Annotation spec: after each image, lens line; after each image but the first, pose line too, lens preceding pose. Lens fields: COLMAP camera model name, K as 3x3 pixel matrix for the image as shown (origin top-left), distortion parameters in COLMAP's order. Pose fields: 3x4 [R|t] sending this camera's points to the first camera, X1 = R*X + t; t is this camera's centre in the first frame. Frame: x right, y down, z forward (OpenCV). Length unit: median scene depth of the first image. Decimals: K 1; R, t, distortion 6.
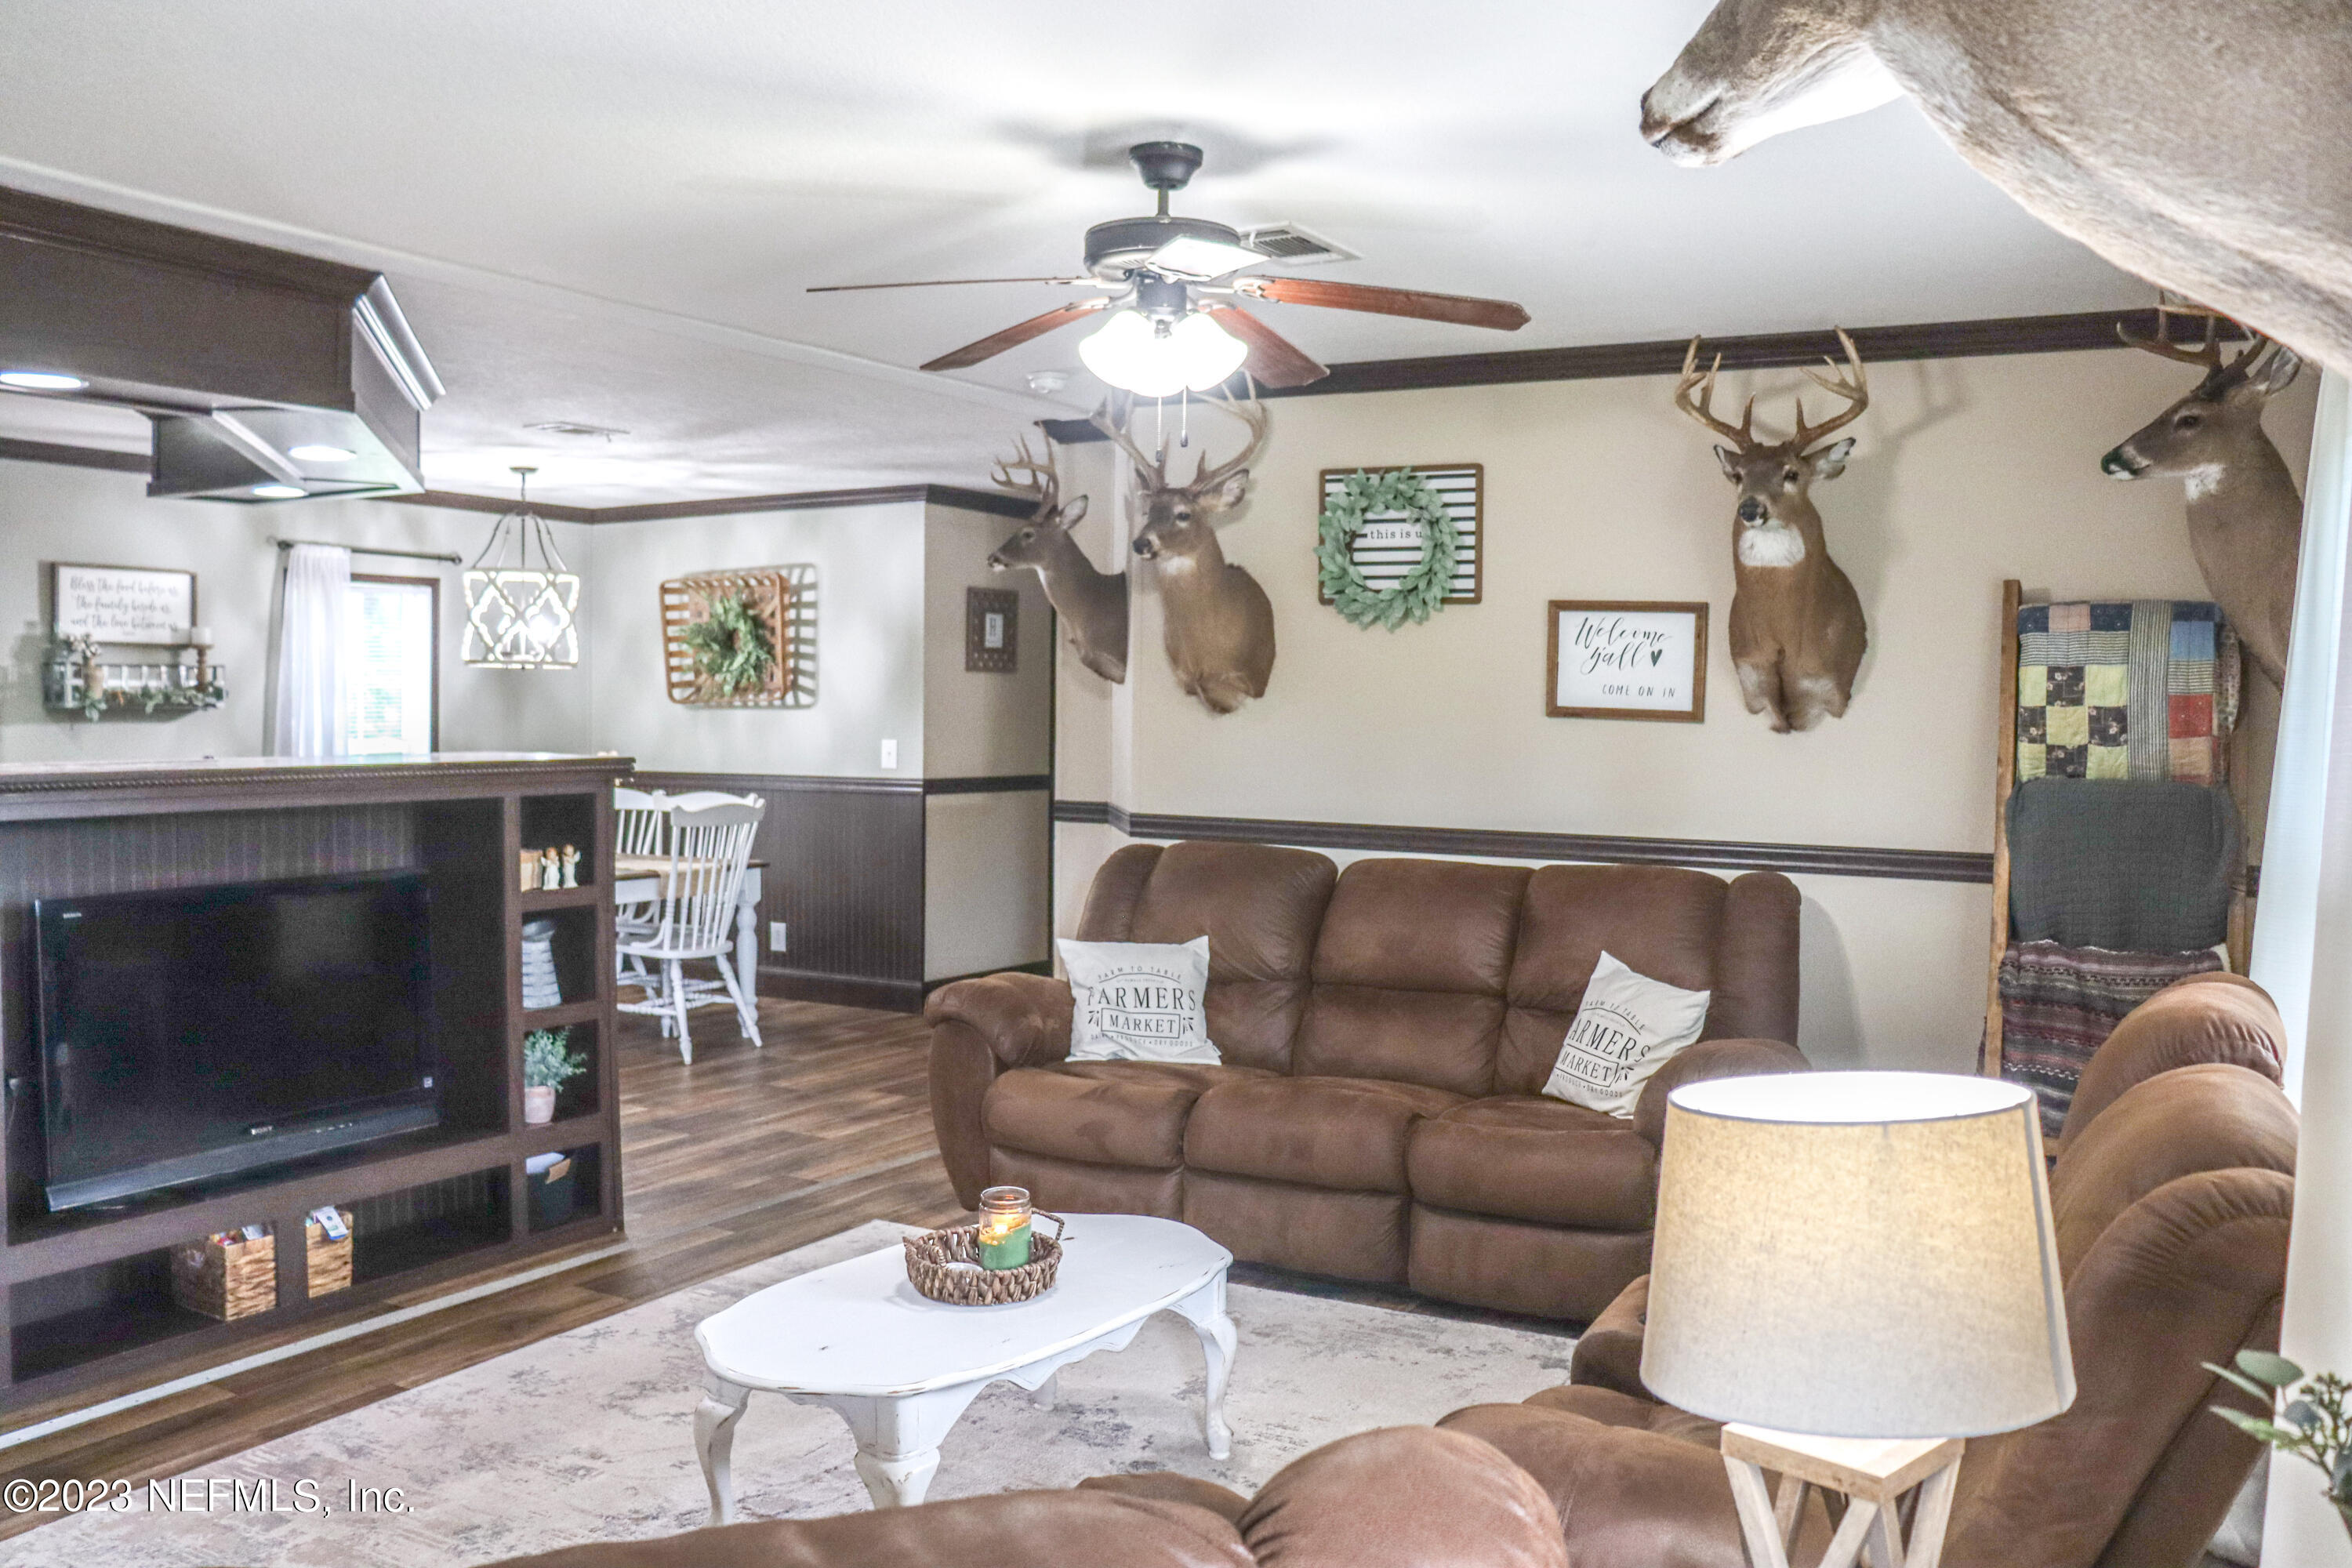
lens RADIAL K [[1944.4, 0, 1218.8], [0, 1944.4, 786.2], [0, 0, 1]] dist [-0.187951, 0.172139]
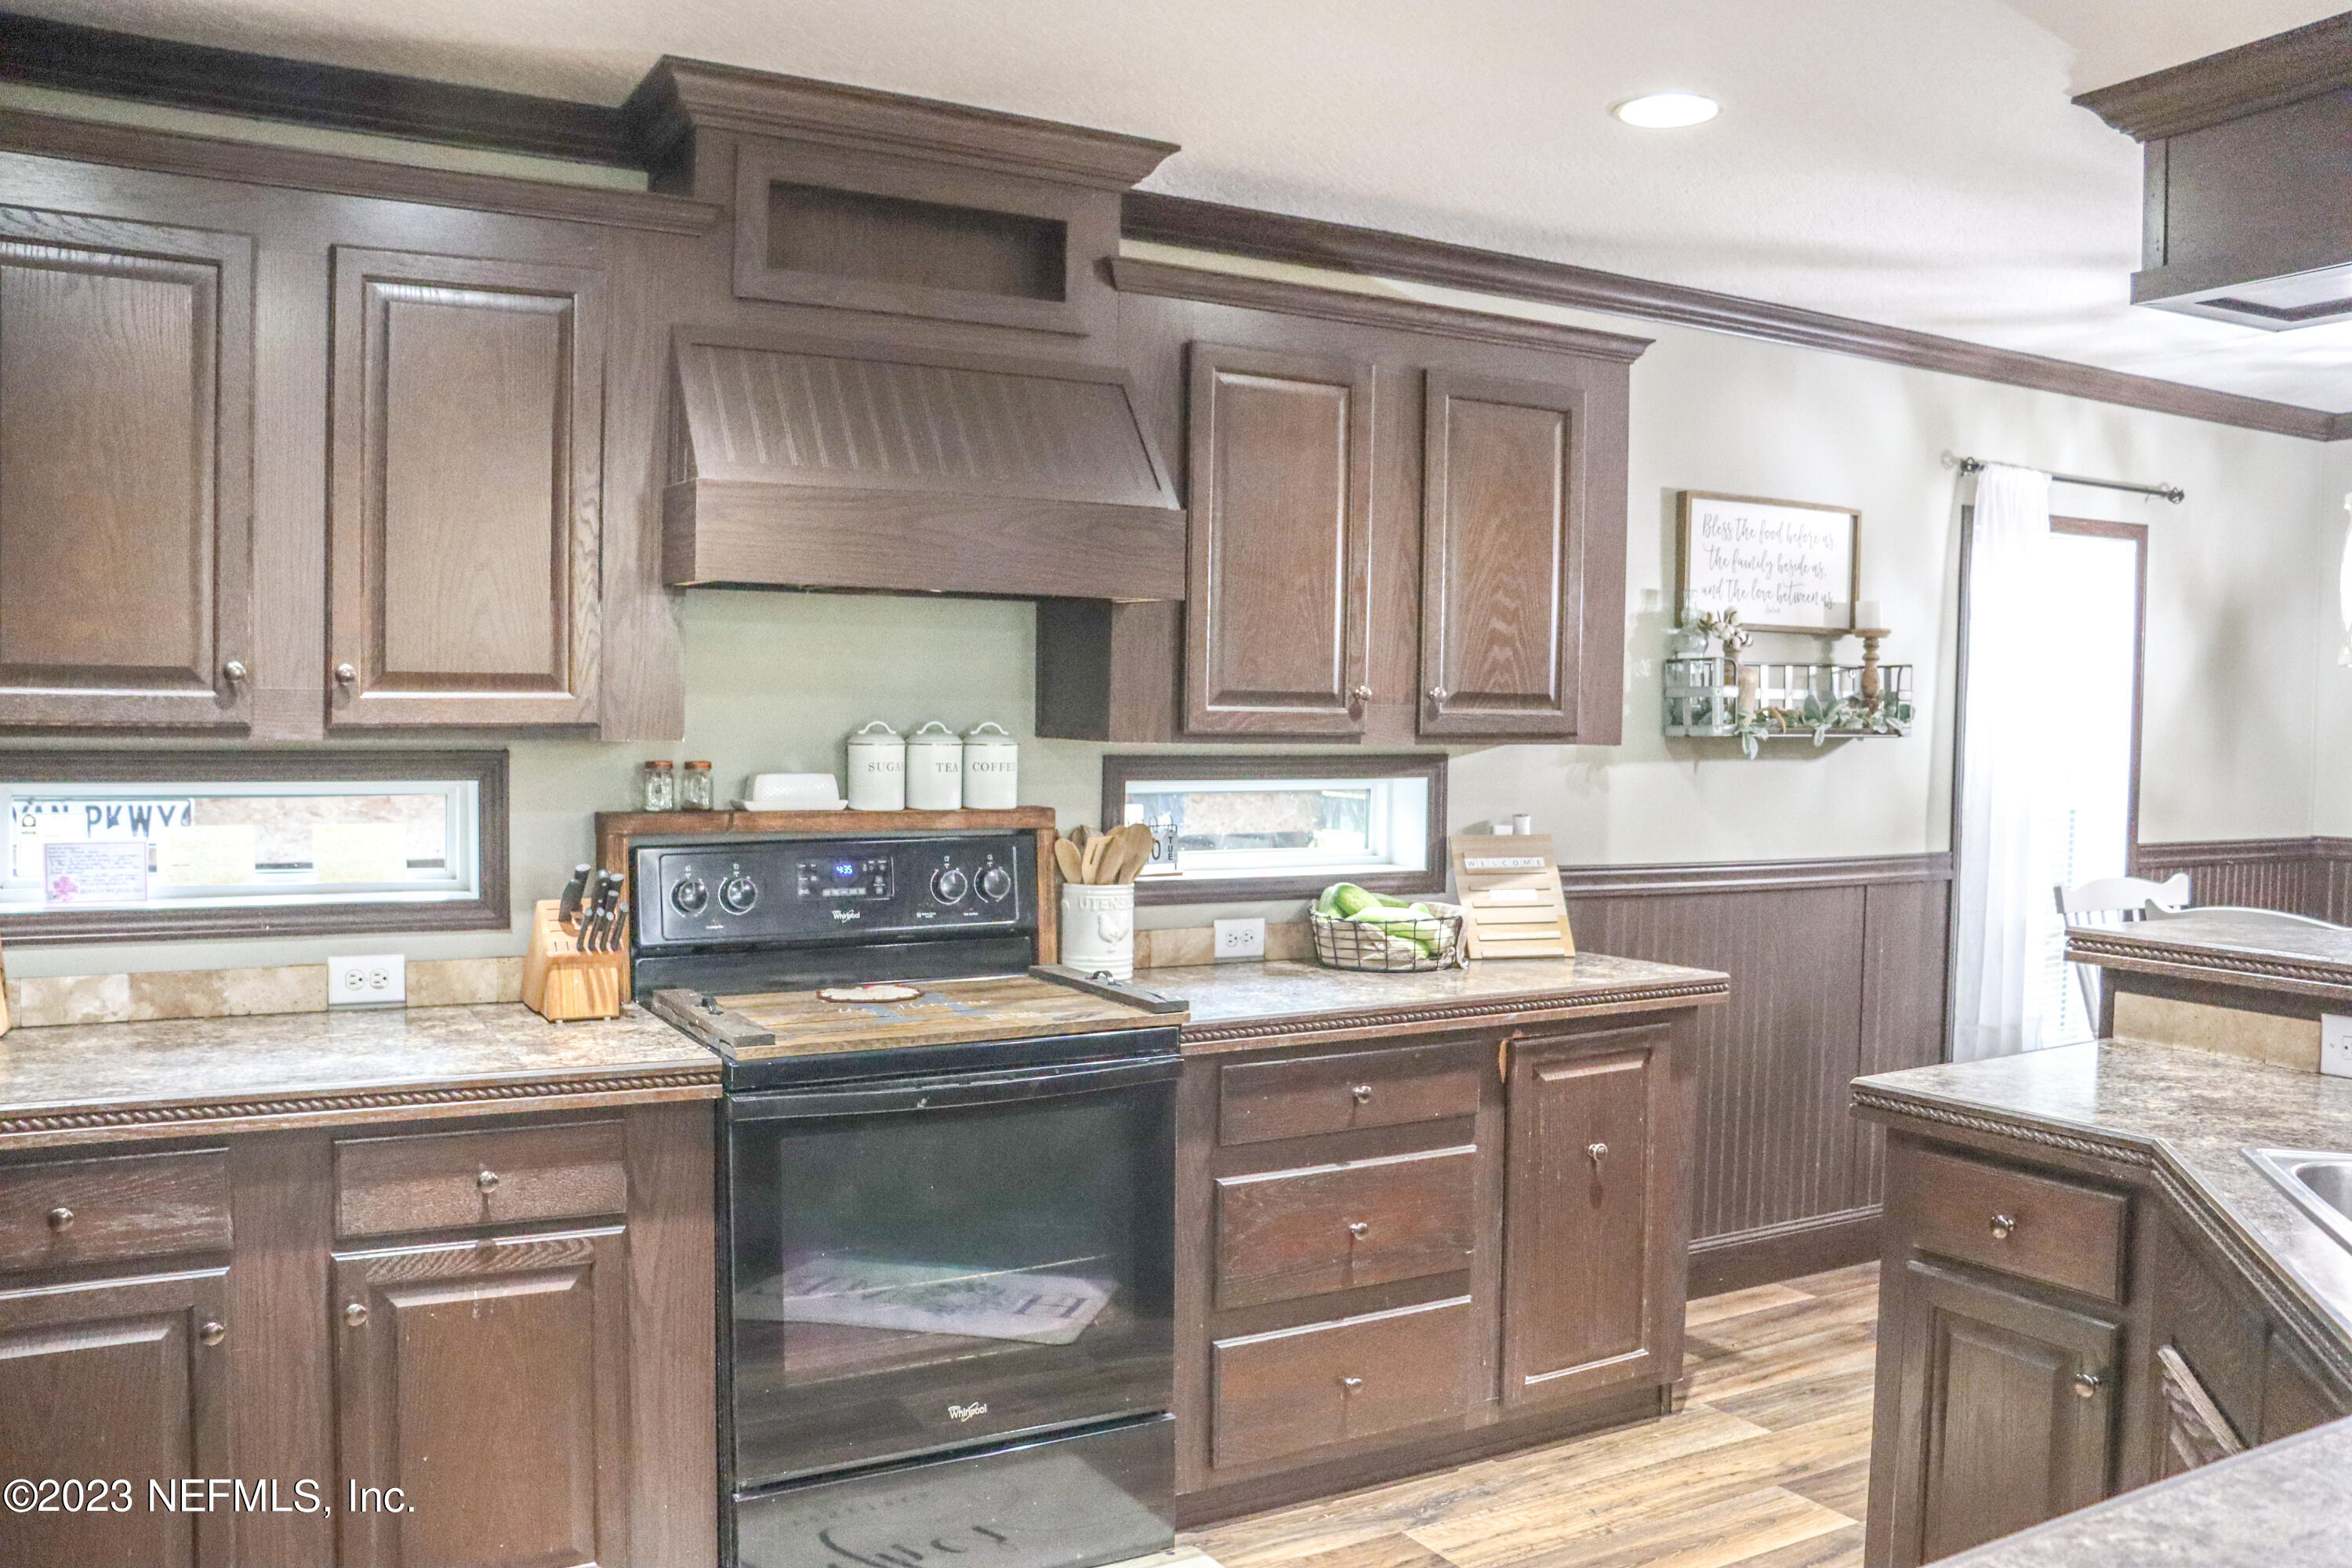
lens RADIAL K [[1944.4, 0, 1218.8], [0, 1944.4, 786.2], [0, 0, 1]] dist [-0.187951, 0.172139]
pose [[0.857900, 0.018448, -0.513486, -0.432638], [-0.021647, 0.999766, -0.000248, -0.022315], [0.513361, 0.011328, 0.858098, 0.390726]]
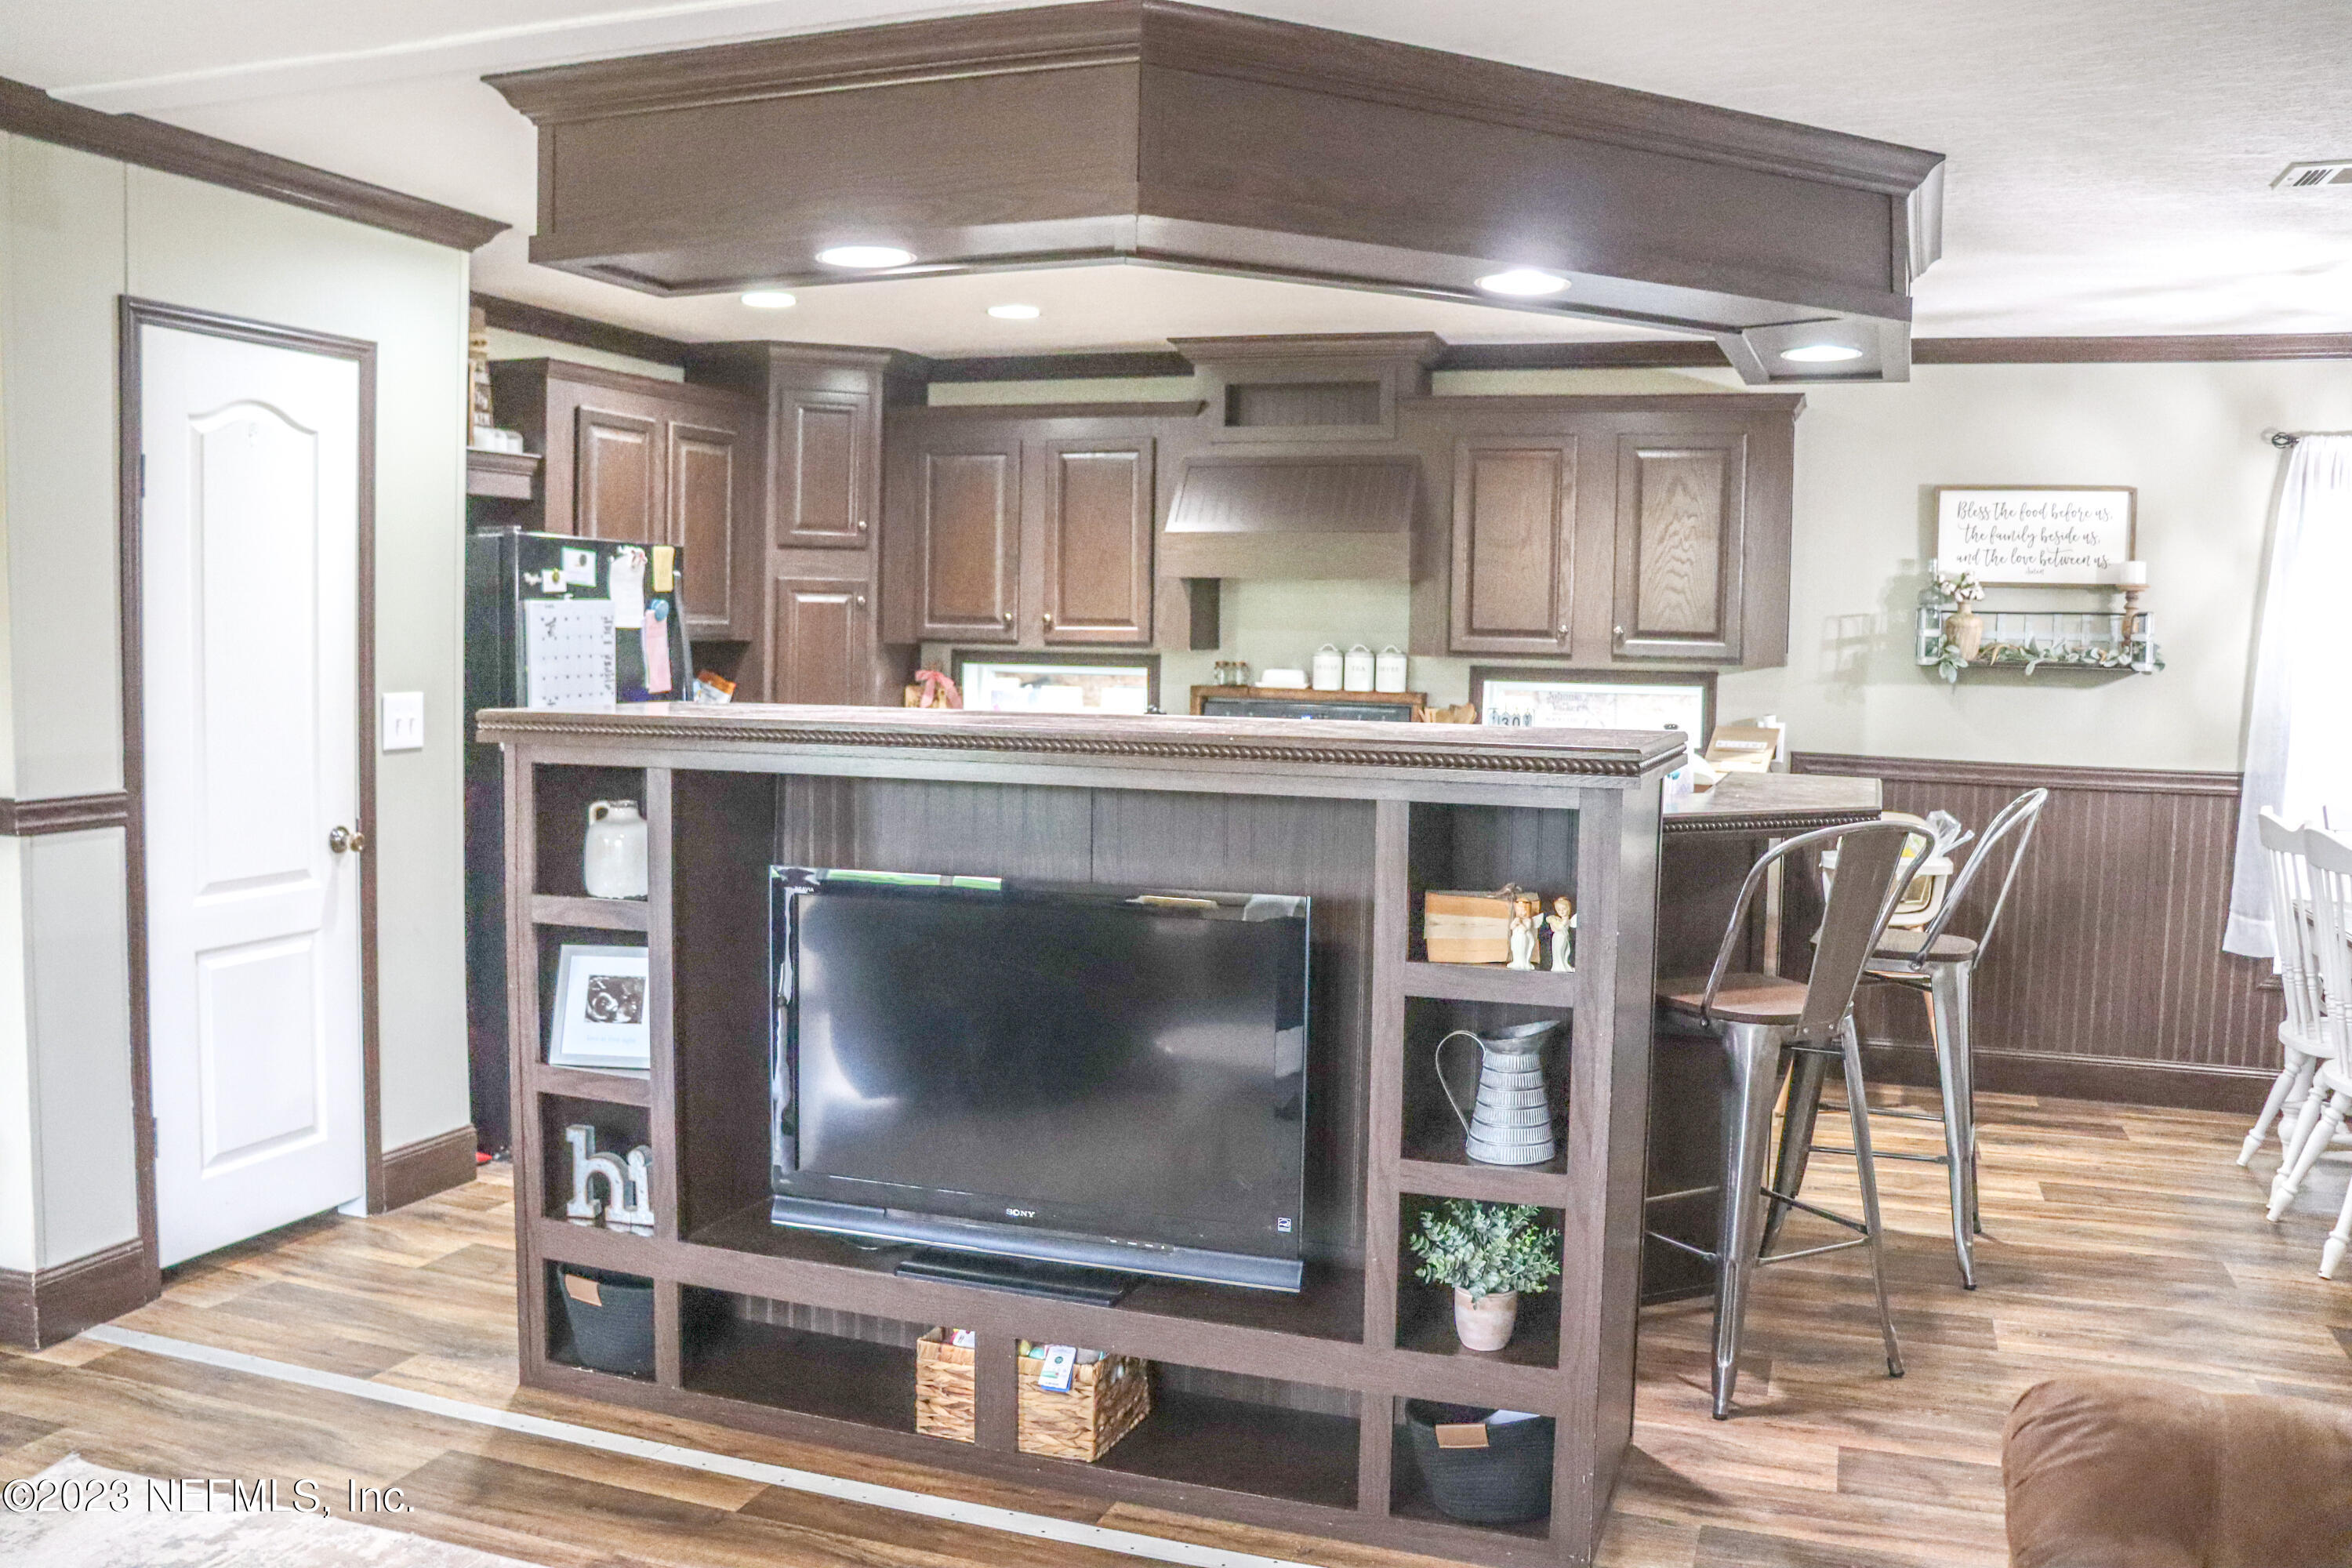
lens RADIAL K [[1944.4, 0, 1218.8], [0, 1944.4, 786.2], [0, 0, 1]] dist [-0.187951, 0.172139]
pose [[0.159870, 0.065026, -0.984994, 0.141804], [-0.056389, 0.996800, 0.056653, -0.018781], [0.985526, 0.046486, 0.163025, 0.553008]]
